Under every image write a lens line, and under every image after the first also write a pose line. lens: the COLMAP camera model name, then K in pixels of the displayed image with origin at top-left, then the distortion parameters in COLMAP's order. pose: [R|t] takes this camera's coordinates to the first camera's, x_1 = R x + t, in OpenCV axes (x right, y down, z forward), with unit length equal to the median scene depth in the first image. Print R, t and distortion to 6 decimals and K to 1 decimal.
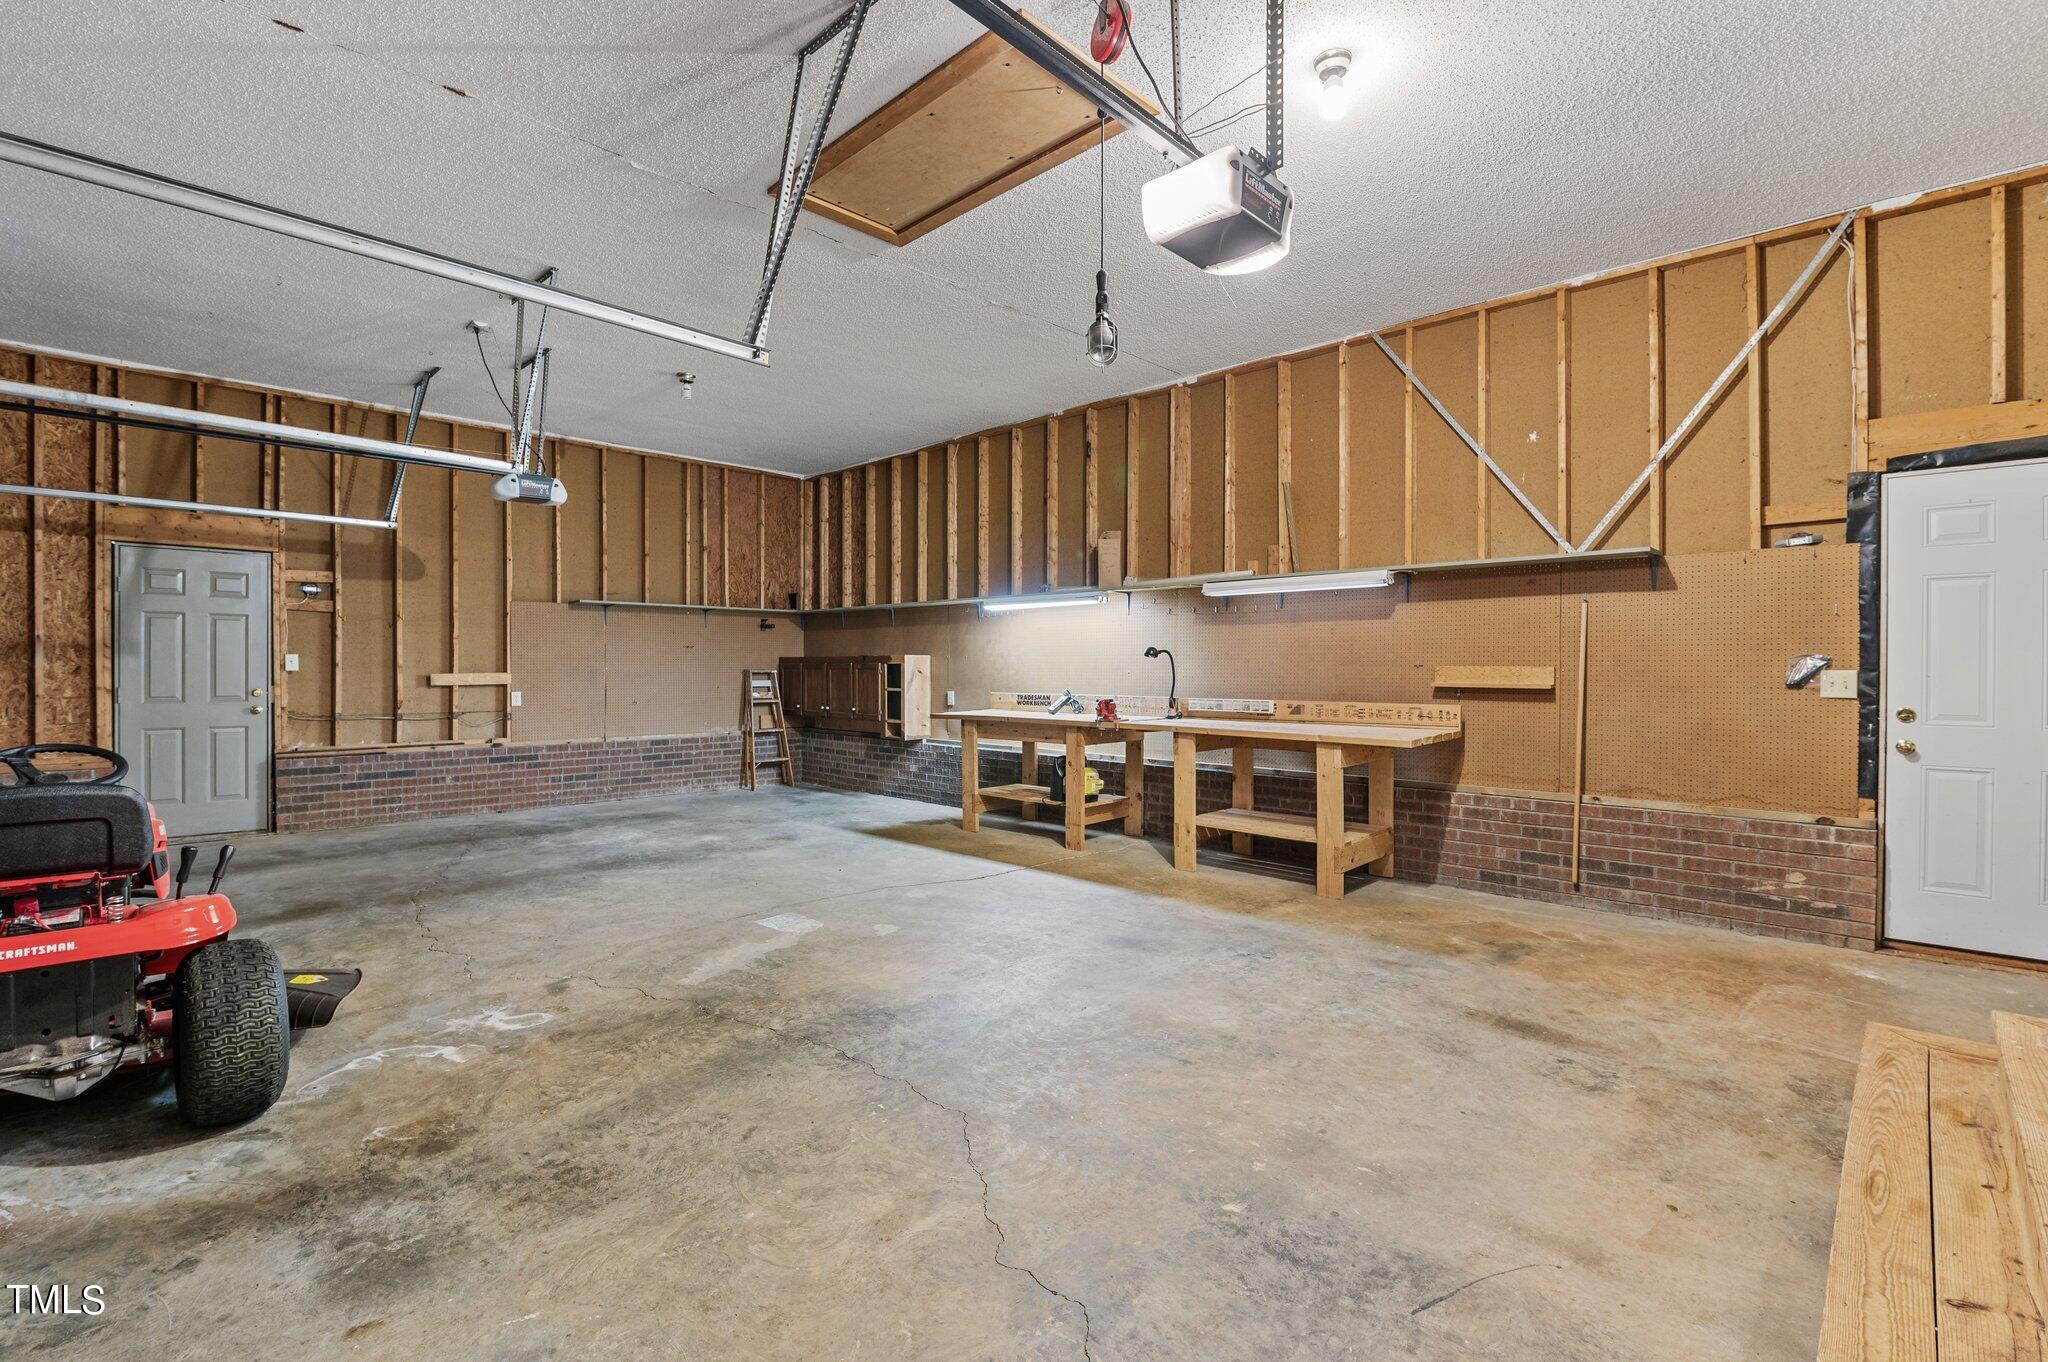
lens RADIAL K [[896.0, 0, 1020.6], [0, 896.0, 678.3], [0, 0, 1]] dist [-0.022846, 0.000937]
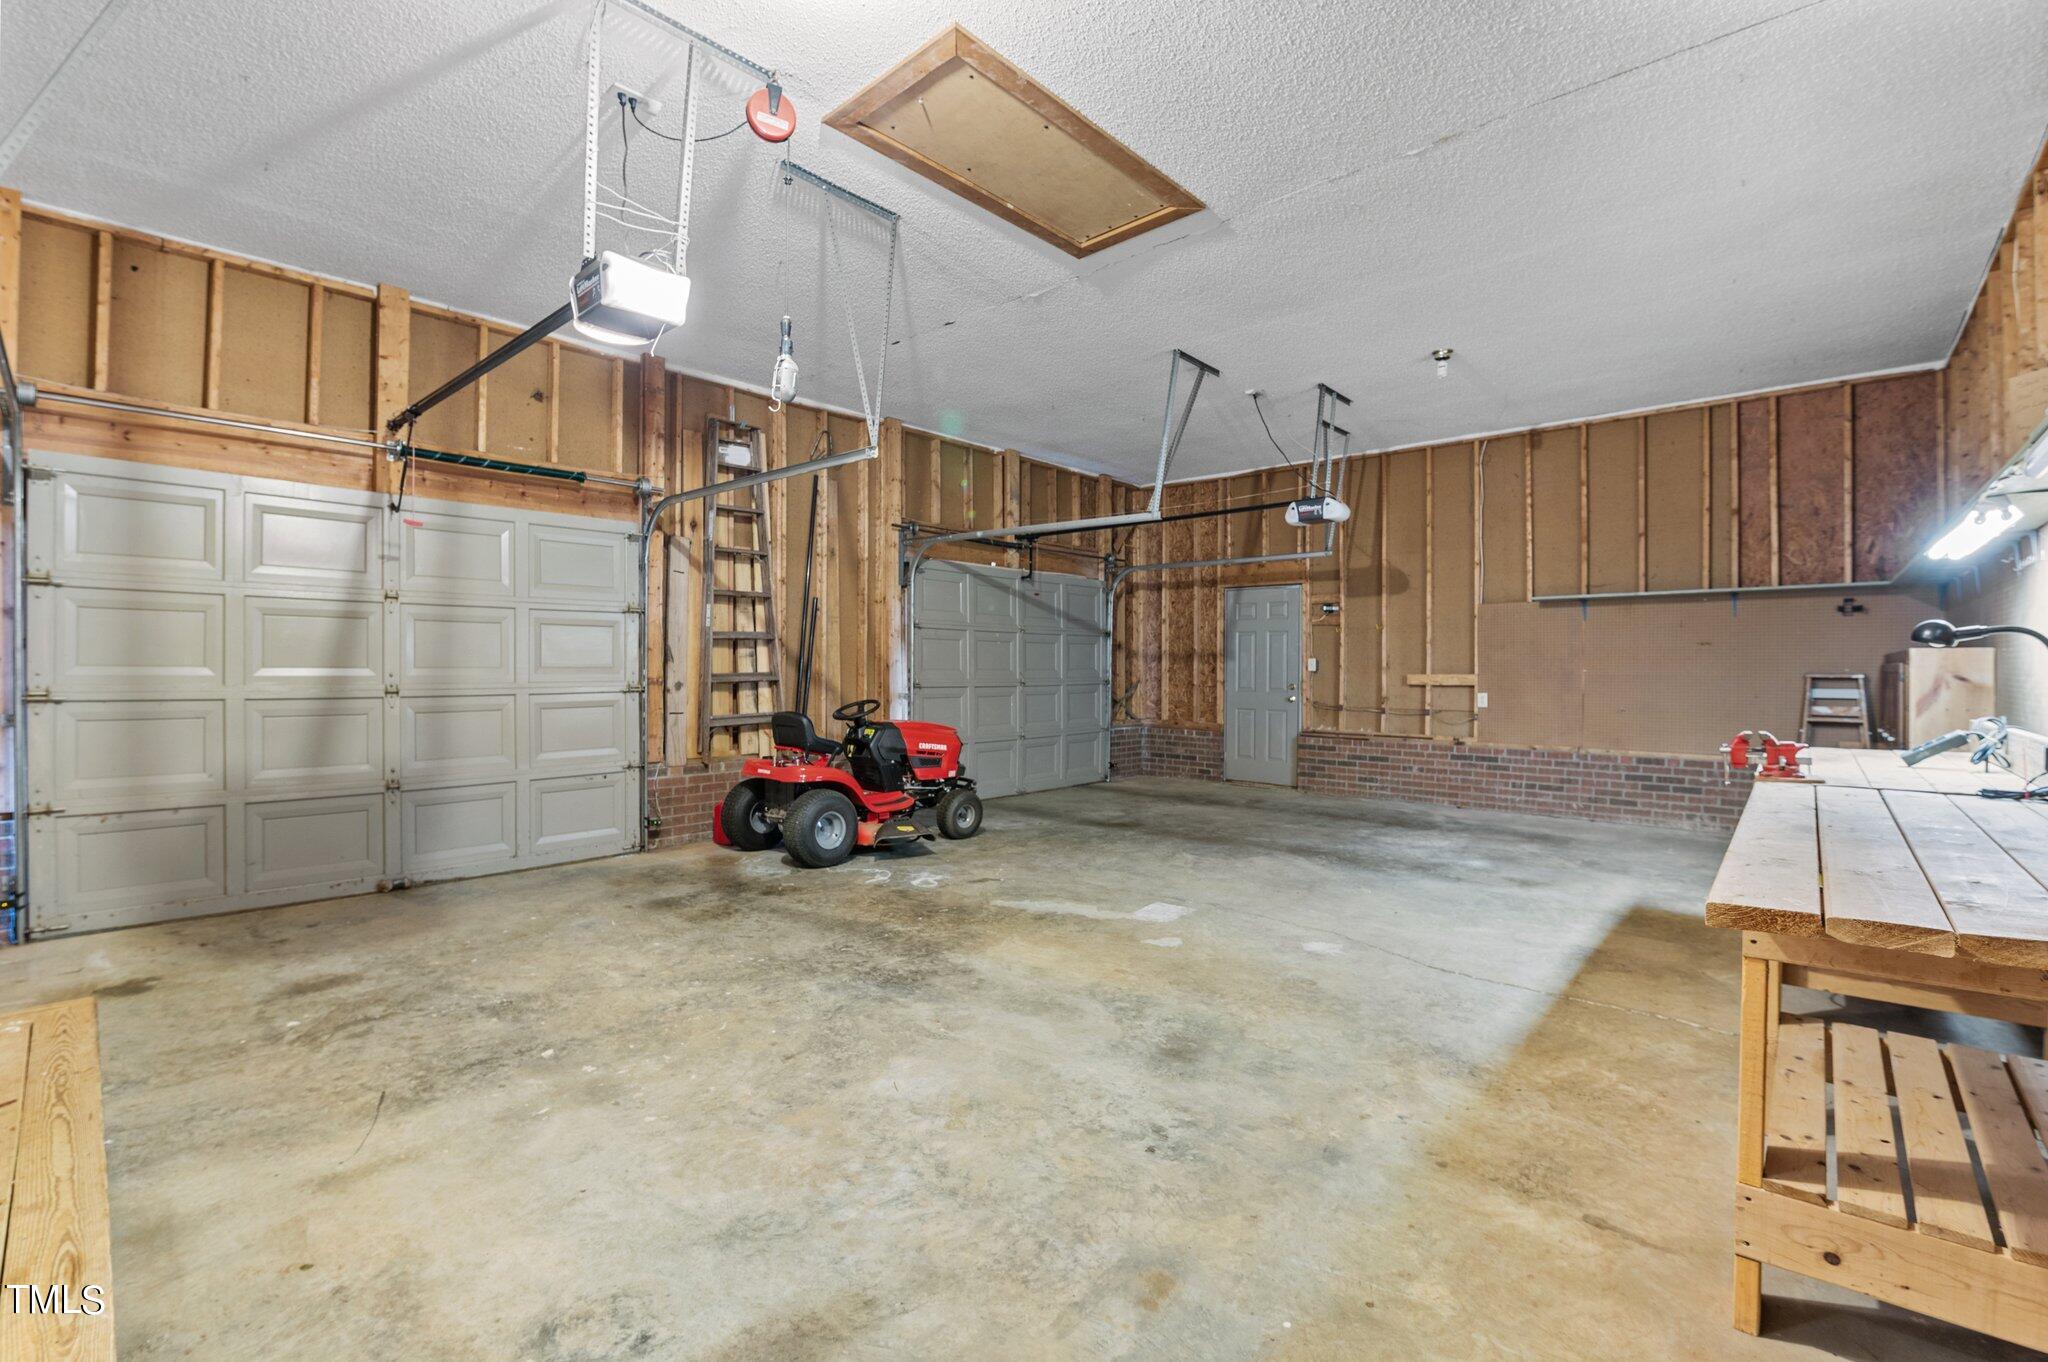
lens RADIAL K [[896.0, 0, 1021.8], [0, 896.0, 666.5], [0, 0, 1]] dist [-0.022846, 0.000937]
pose [[0.036262, -0.001948, -0.999340, 0.581903], [-0.015480, 0.999877, -0.002511, -0.005946], [0.999222, 0.015560, 0.036227, 0.591434]]
